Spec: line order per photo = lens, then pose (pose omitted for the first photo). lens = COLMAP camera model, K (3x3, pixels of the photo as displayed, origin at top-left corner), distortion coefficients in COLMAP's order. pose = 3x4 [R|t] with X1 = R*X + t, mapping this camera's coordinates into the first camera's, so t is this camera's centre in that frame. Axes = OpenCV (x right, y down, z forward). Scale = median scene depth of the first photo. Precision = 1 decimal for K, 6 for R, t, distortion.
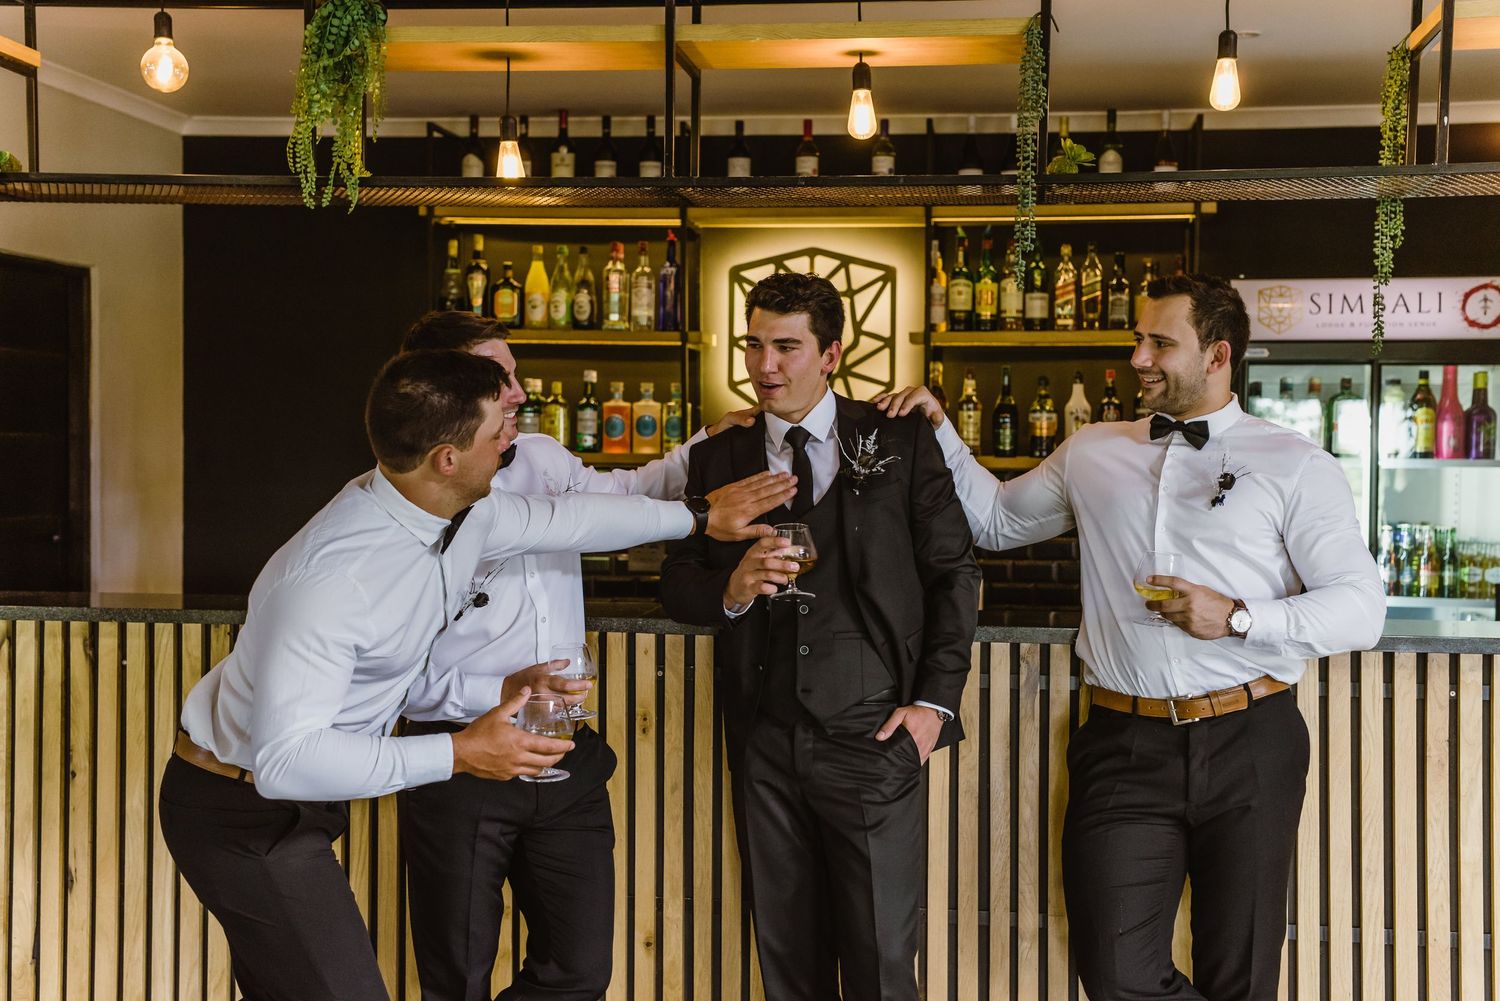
lens RADIAL K [[2092.1, 0, 750.0], [0, 2092.1, 500.5], [0, 0, 1]] dist [0.137202, 0.091890]
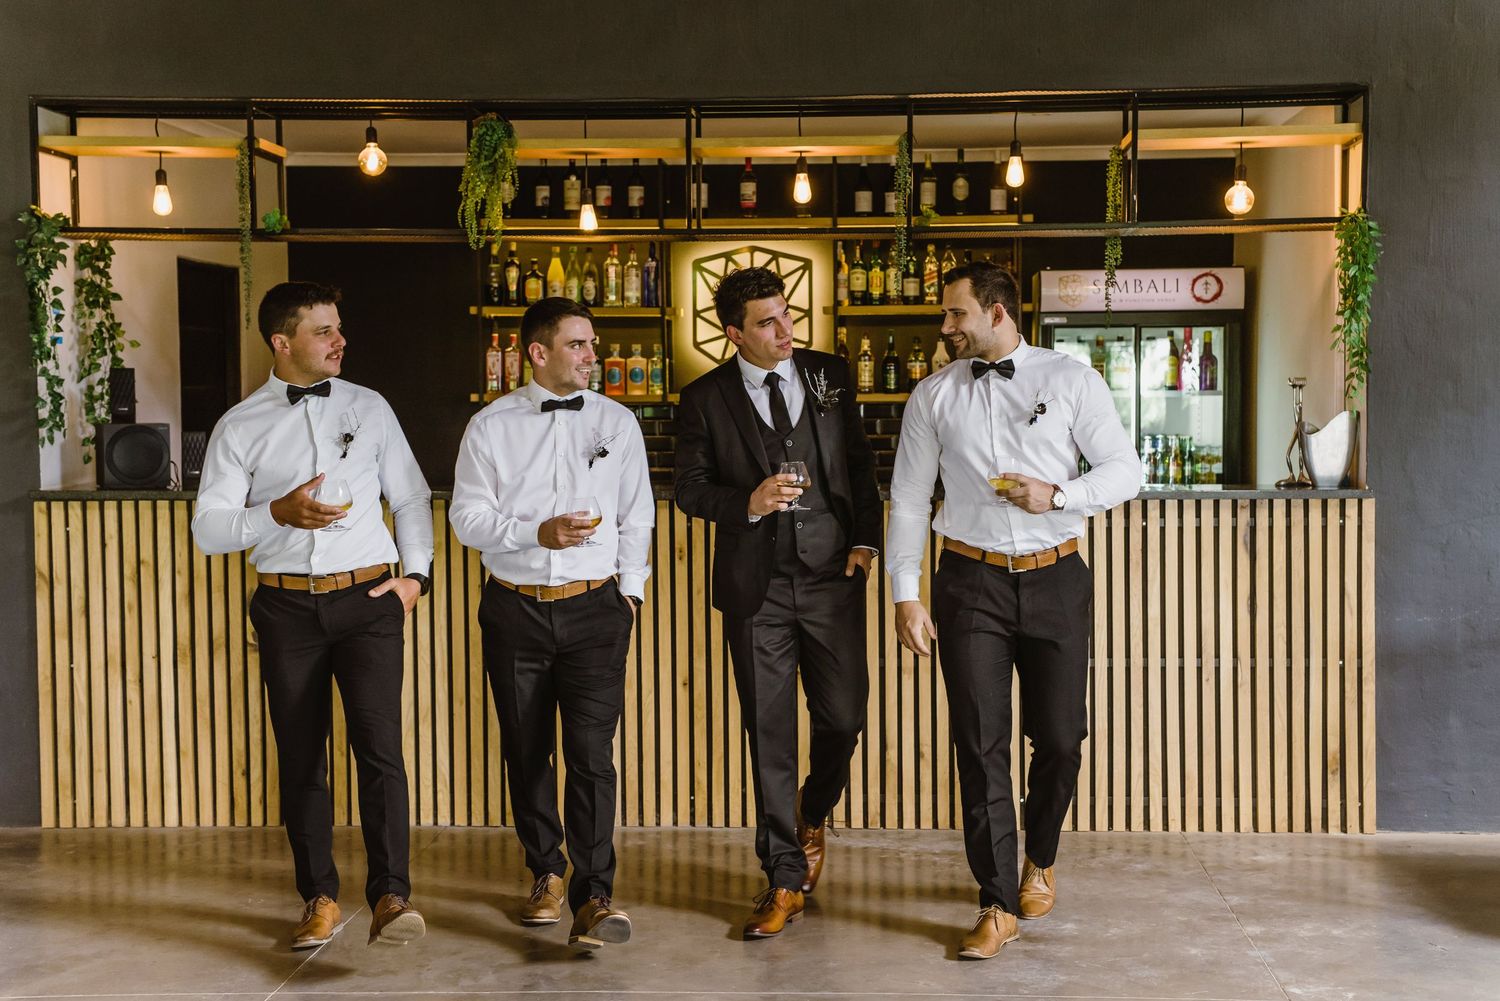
lens RADIAL K [[2162.3, 0, 775.3], [0, 2162.3, 492.6], [0, 0, 1]] dist [0.140451, 0.086900]
pose [[0.997618, -0.017821, 0.066632, -0.056255], [0.016326, 0.999604, 0.022909, 0.011578], [-0.067014, -0.021766, 0.997515, -0.465069]]
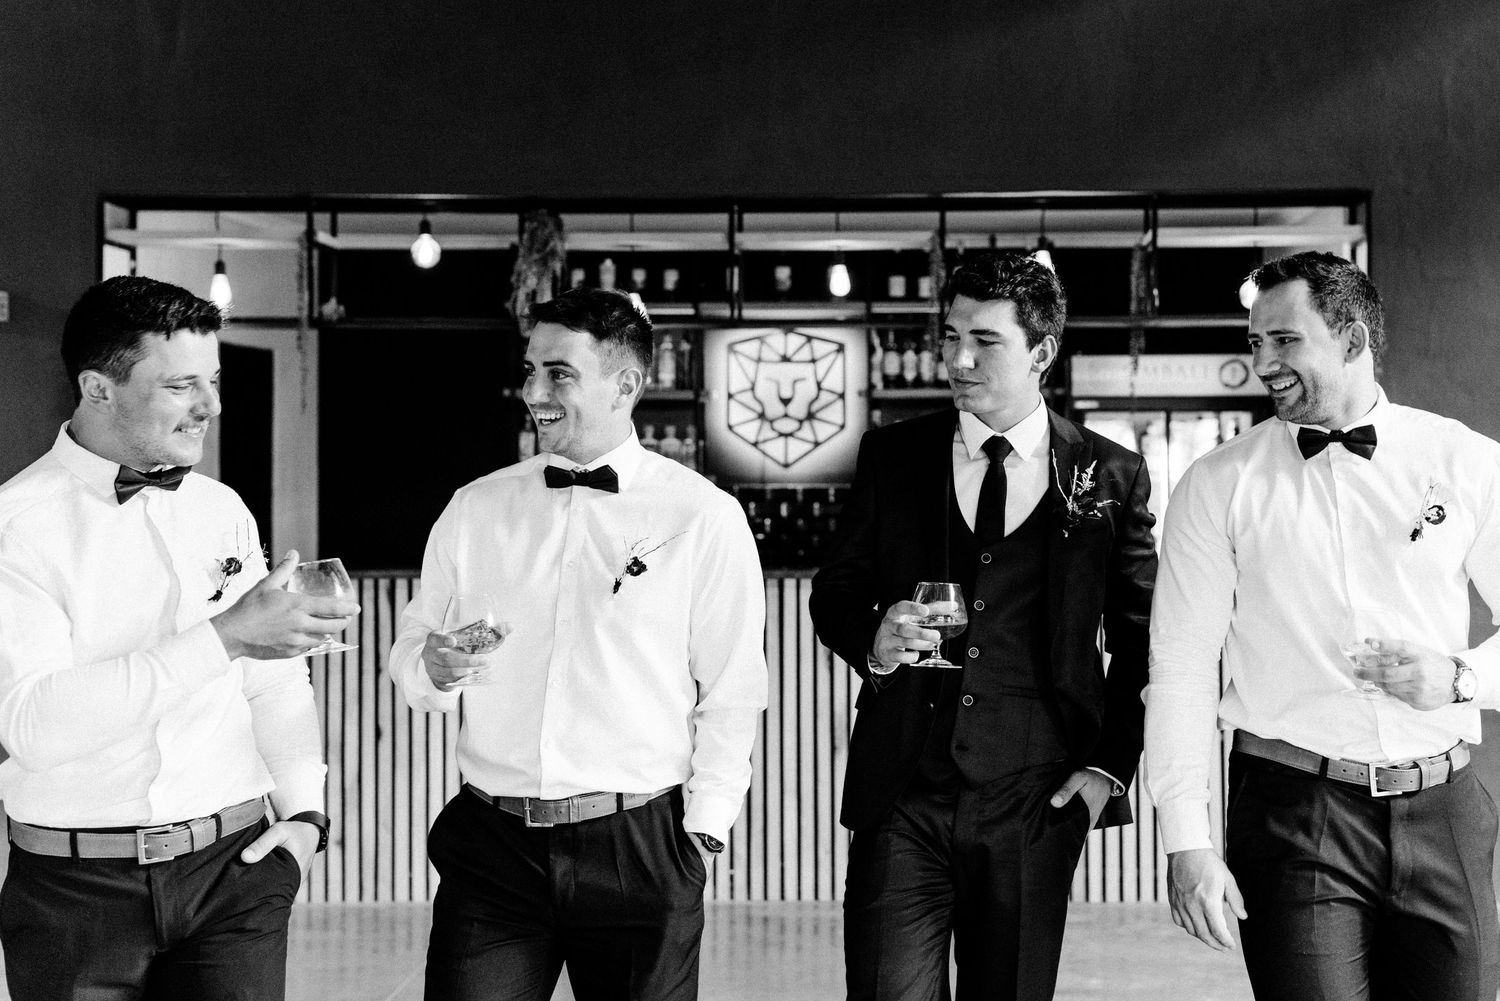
lens RADIAL K [[2421.4, 0, 858.8], [0, 2421.4, 444.5], [0, 0, 1]] dist [0.149812, 0.036556]
pose [[0.995445, -0.011340, 0.094657, -0.079256], [0.014685, 0.999289, -0.034714, 0.014302], [-0.094196, 0.035946, 0.994904, -0.640710]]
